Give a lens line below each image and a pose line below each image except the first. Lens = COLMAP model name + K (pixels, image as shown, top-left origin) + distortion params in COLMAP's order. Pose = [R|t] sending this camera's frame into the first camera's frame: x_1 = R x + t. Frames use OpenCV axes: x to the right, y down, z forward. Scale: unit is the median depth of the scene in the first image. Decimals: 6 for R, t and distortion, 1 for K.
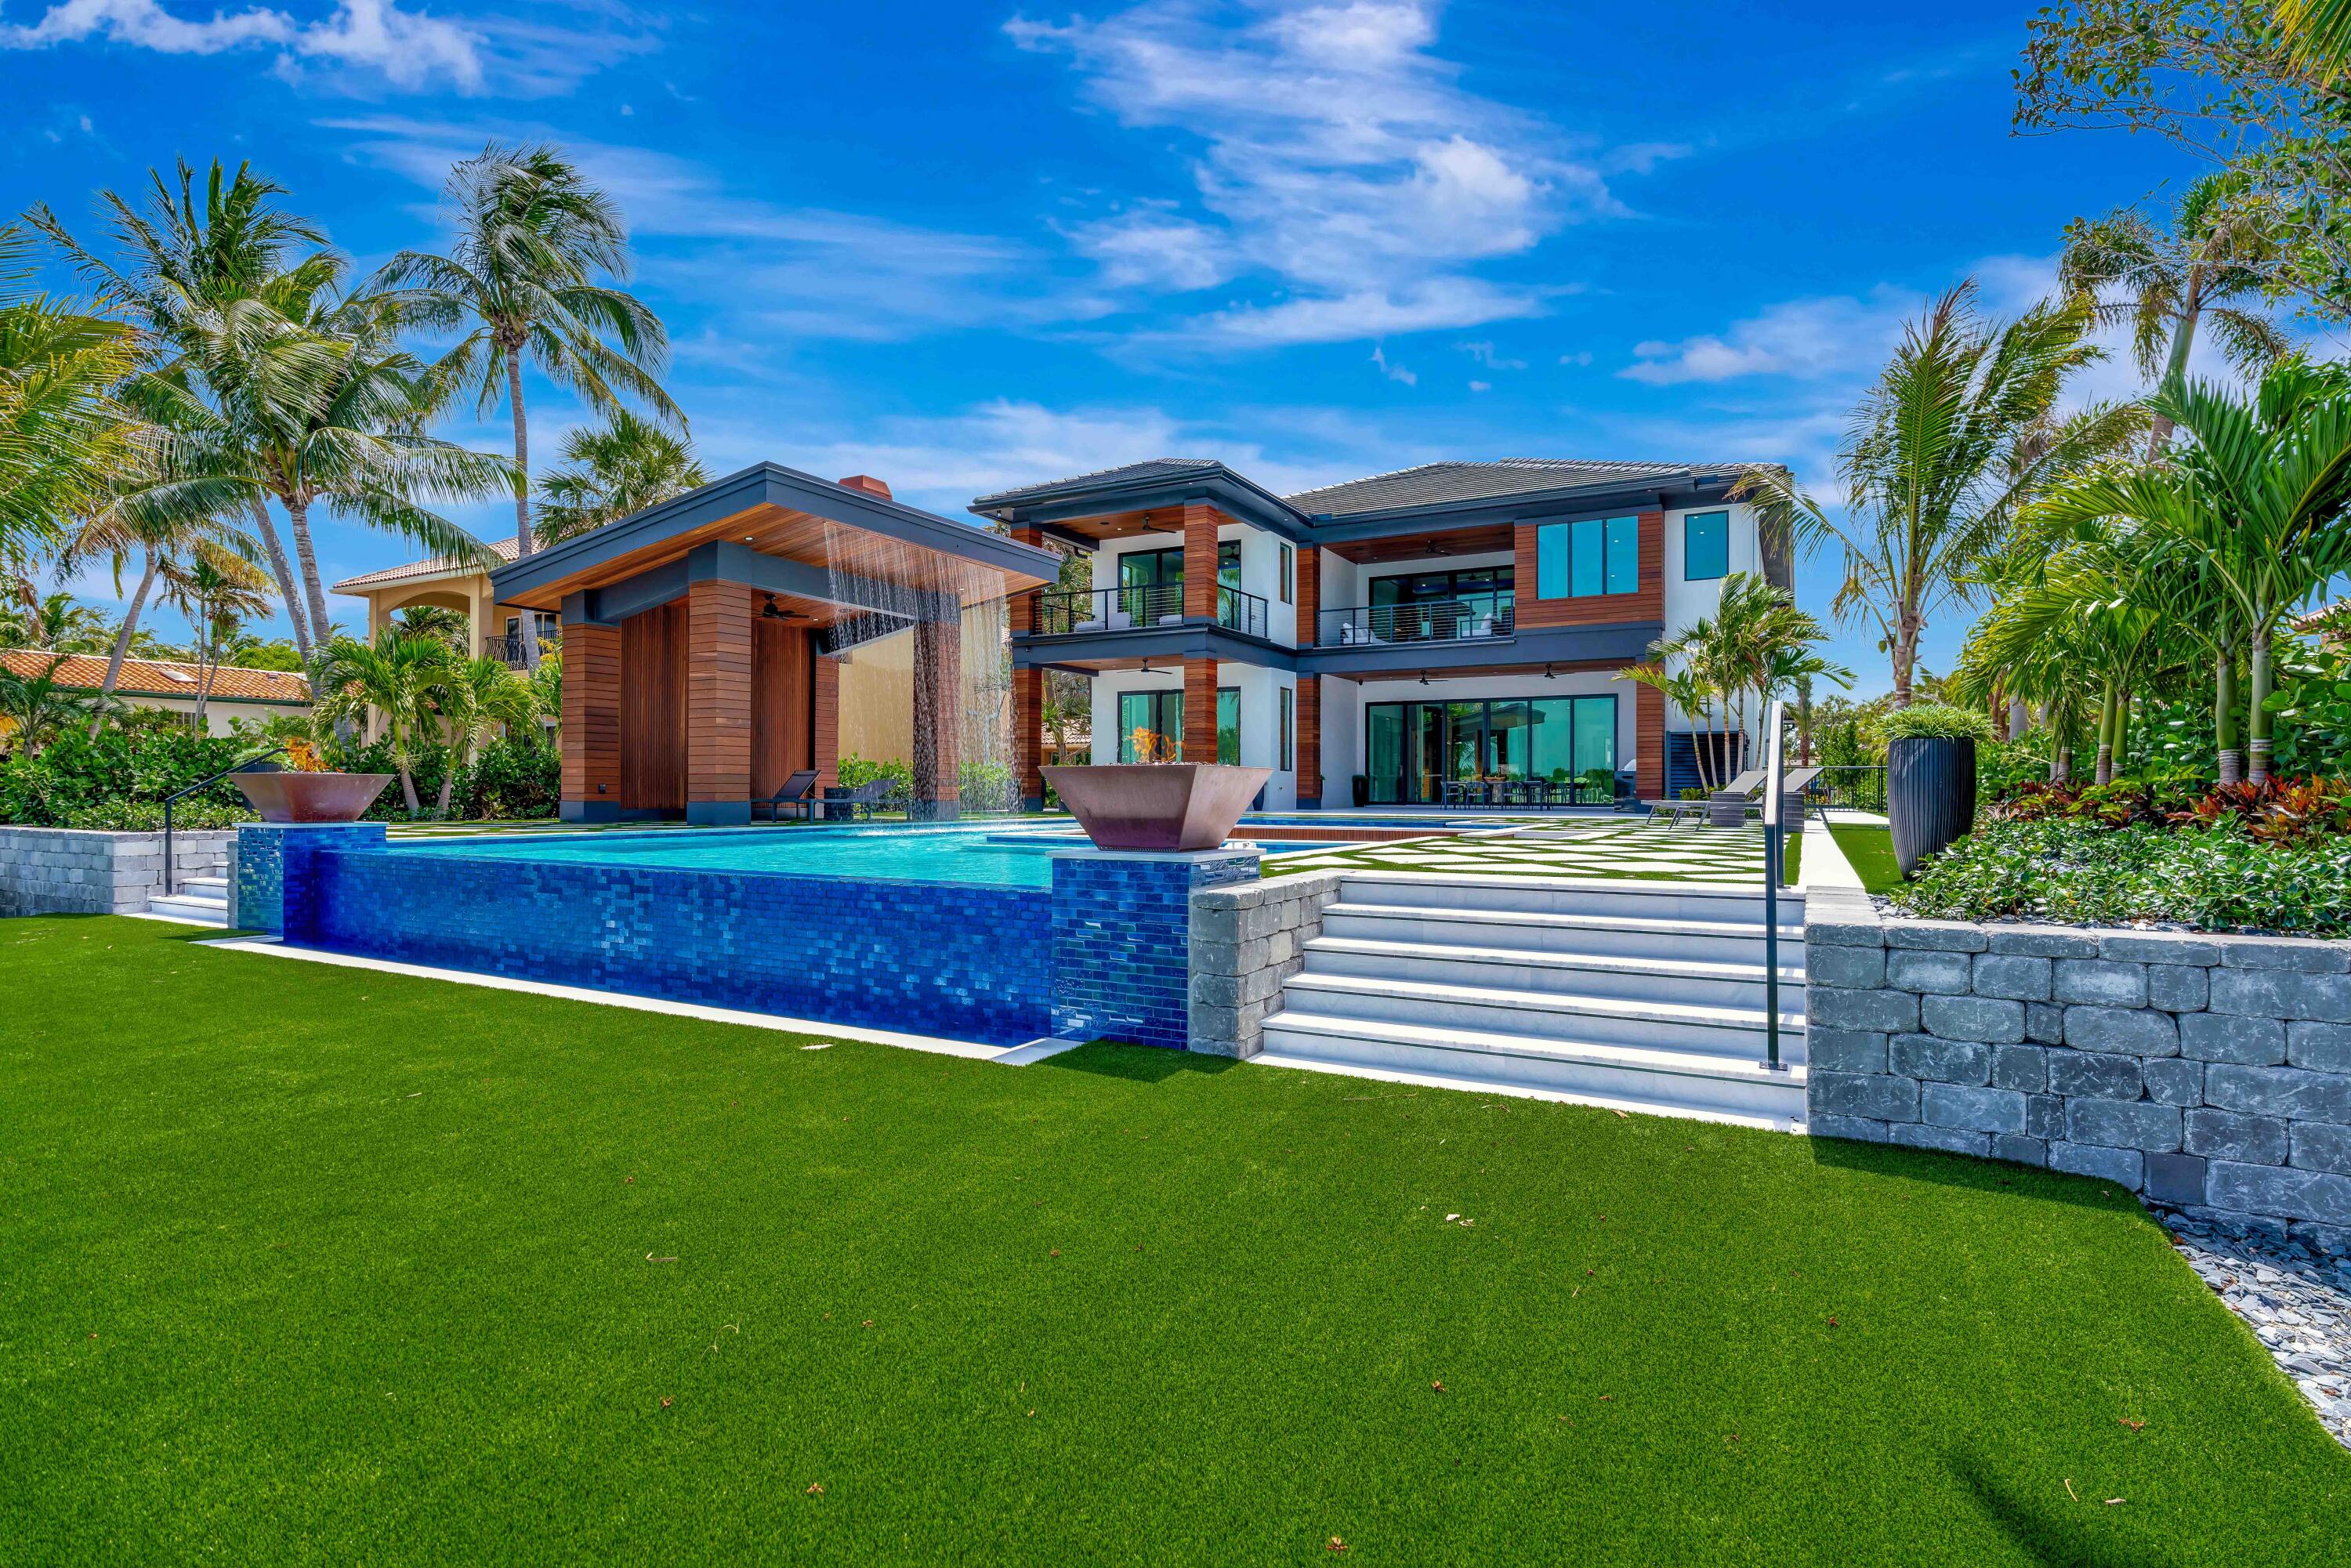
lens RADIAL K [[1128.7, 0, 1186.0], [0, 1128.7, 785.7], [0, 0, 1]] dist [-0.000961, 0.000410]
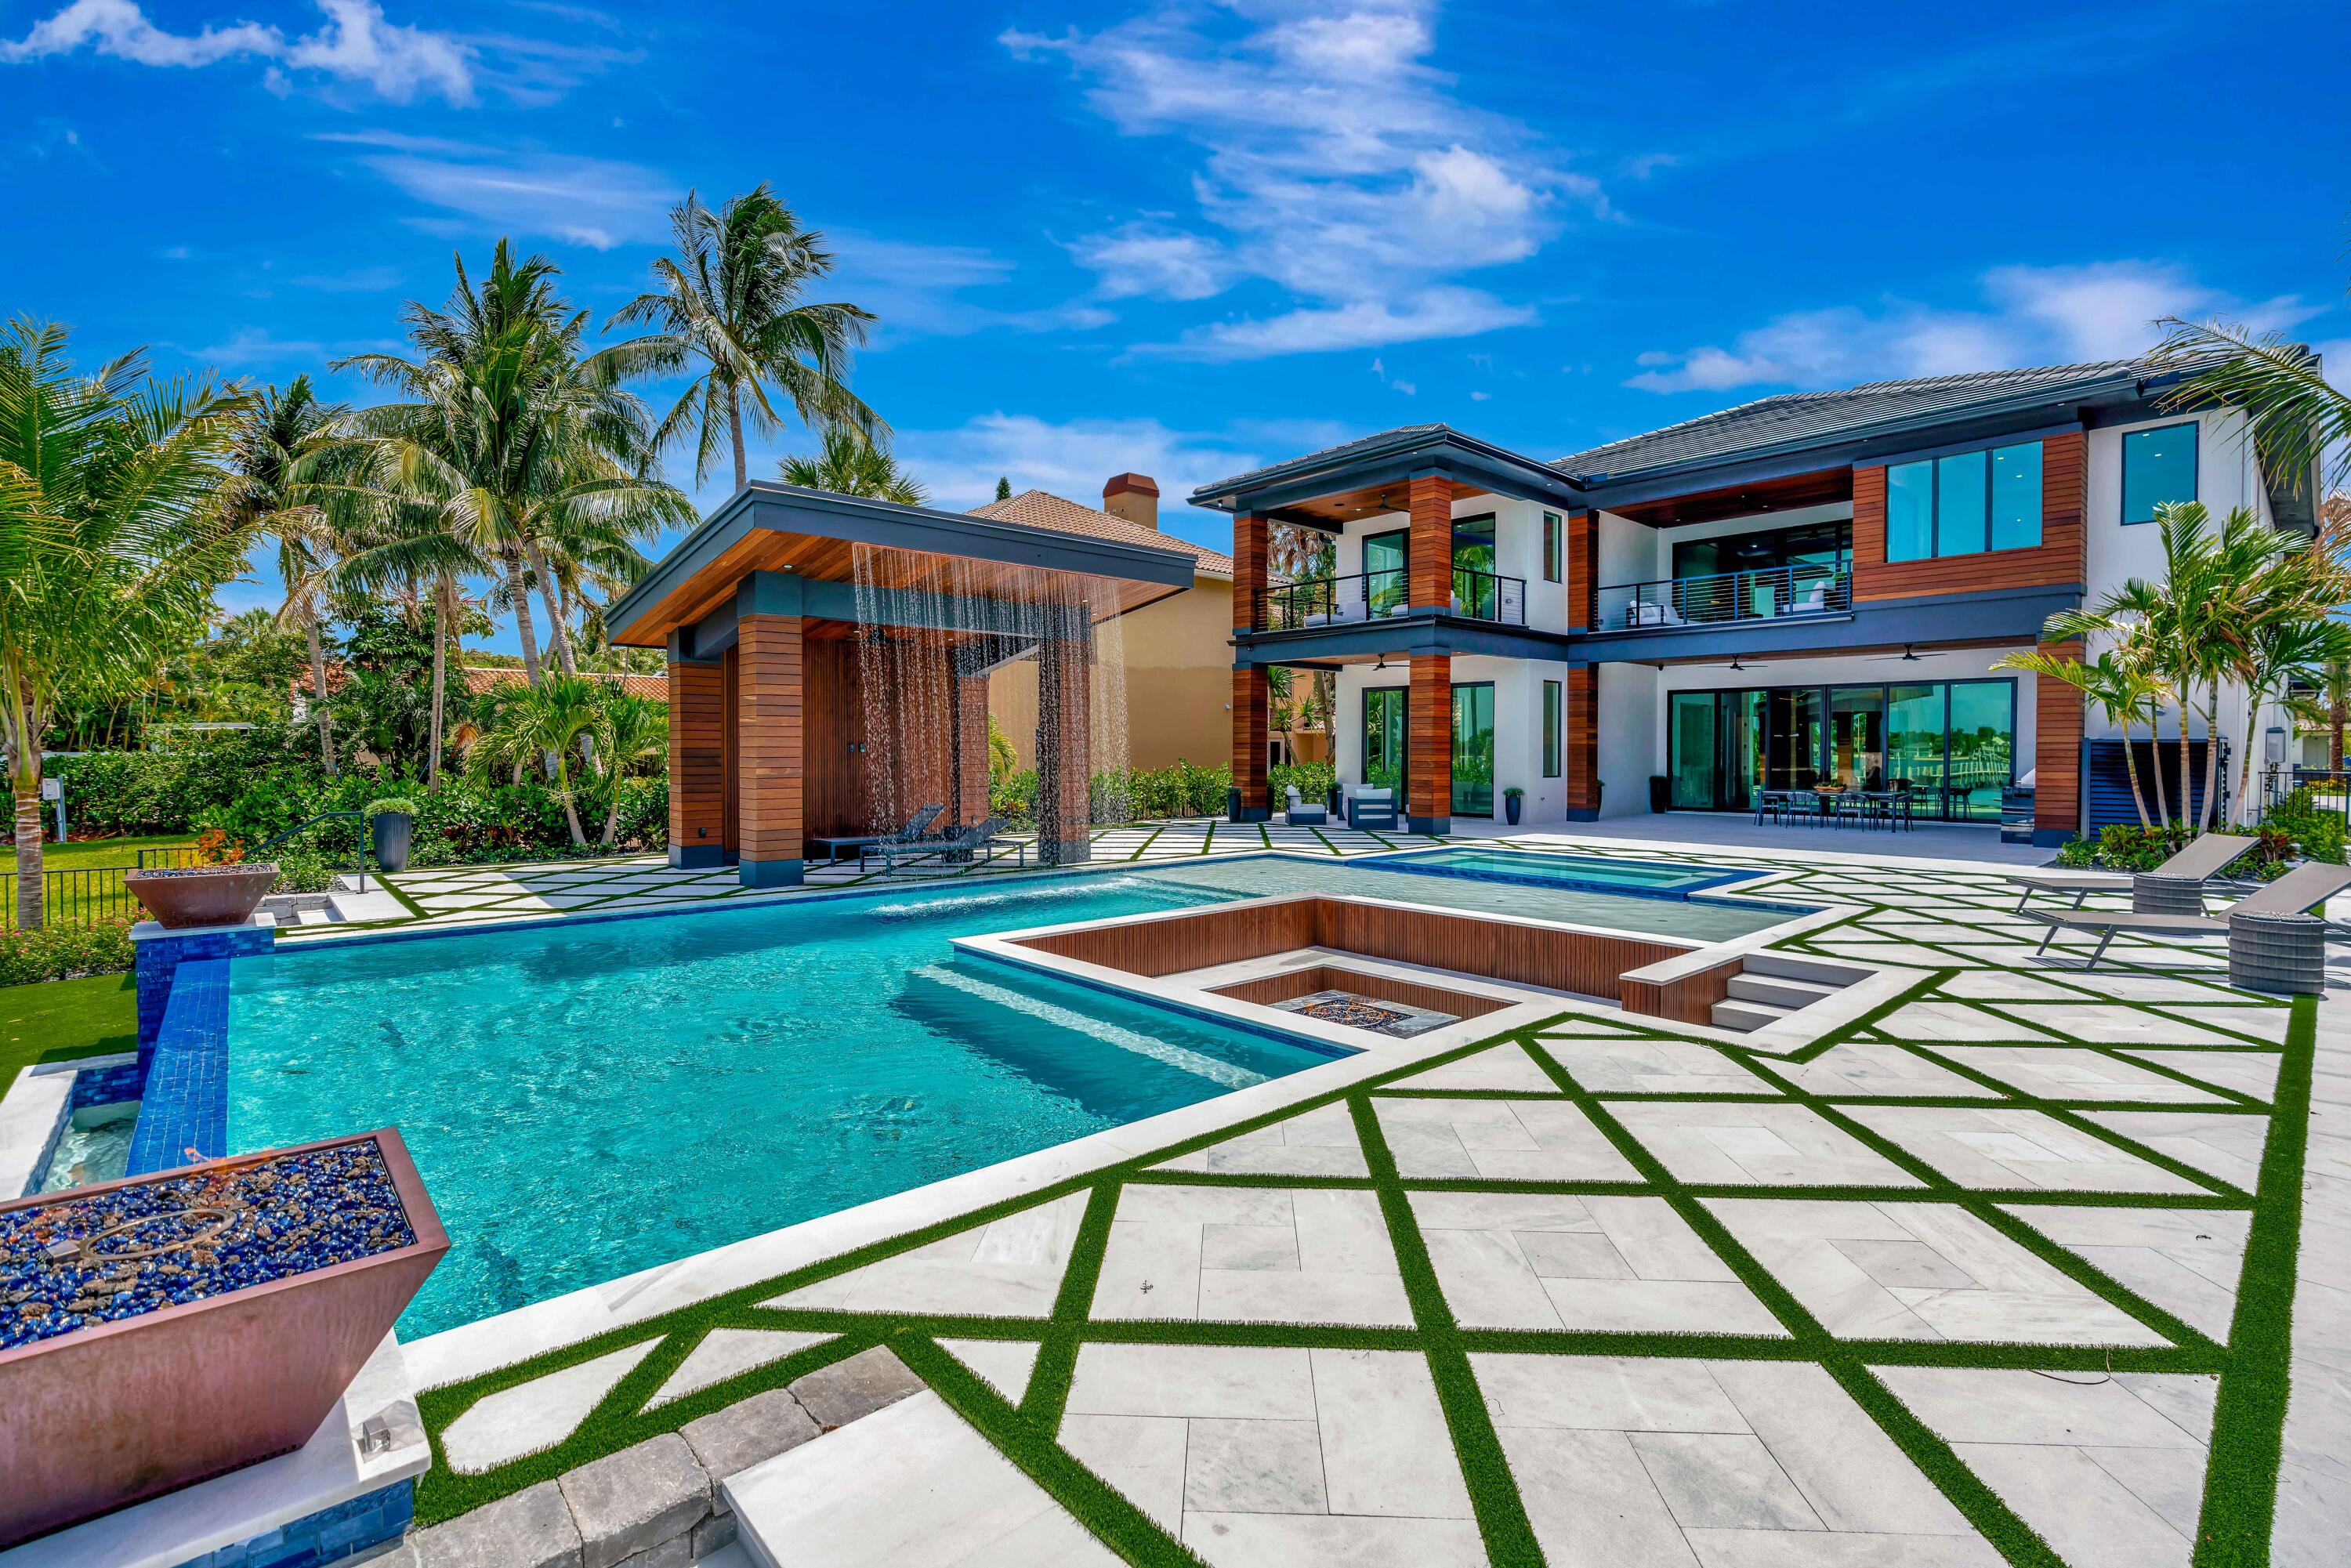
lens RADIAL K [[1056.6, 0, 1175.5], [0, 1056.6, 784.0], [0, 0, 1]] dist [-0.000820, 0.000049]
pose [[0.943474, 0.011724, -0.331240, 0.092590], [-0.000463, 0.999420, 0.034055, -0.038394], [0.331447, -0.031976, 0.942932, 0.153238]]
